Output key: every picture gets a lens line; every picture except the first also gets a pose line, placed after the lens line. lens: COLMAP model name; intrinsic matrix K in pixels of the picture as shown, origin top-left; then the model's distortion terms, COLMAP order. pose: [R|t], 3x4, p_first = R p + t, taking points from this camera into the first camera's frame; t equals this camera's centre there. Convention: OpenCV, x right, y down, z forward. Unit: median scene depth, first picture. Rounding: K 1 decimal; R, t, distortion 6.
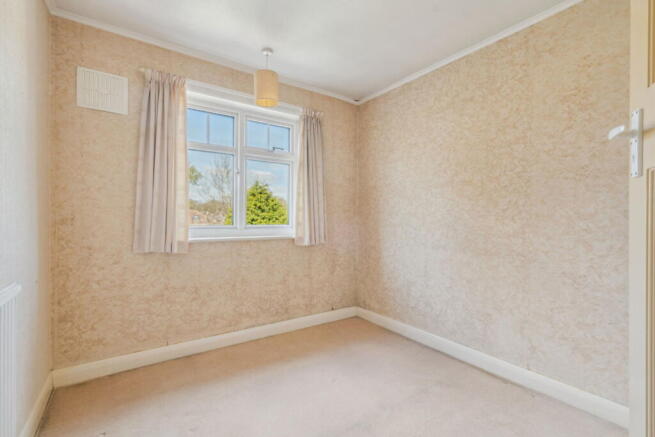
lens RADIAL K [[300.6, 0, 326.5], [0, 300.6, 215.4], [0, 0, 1]] dist [0.001076, 0.000395]
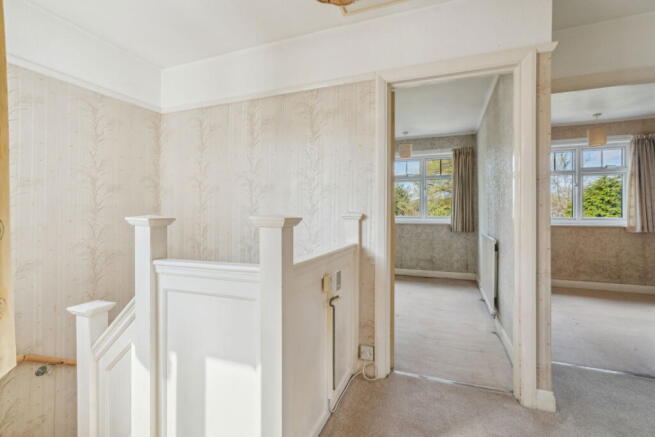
lens RADIAL K [[300.6, 0, 323.2], [0, 300.6, 207.8], [0, 0, 1]] dist [0.001076, 0.000395]
pose [[0.545570, -0.008572, -0.838021, 0.304624], [0.000678, 0.999952, -0.009787, -0.002041], [0.838065, 0.004772, 0.545550, -0.976561]]
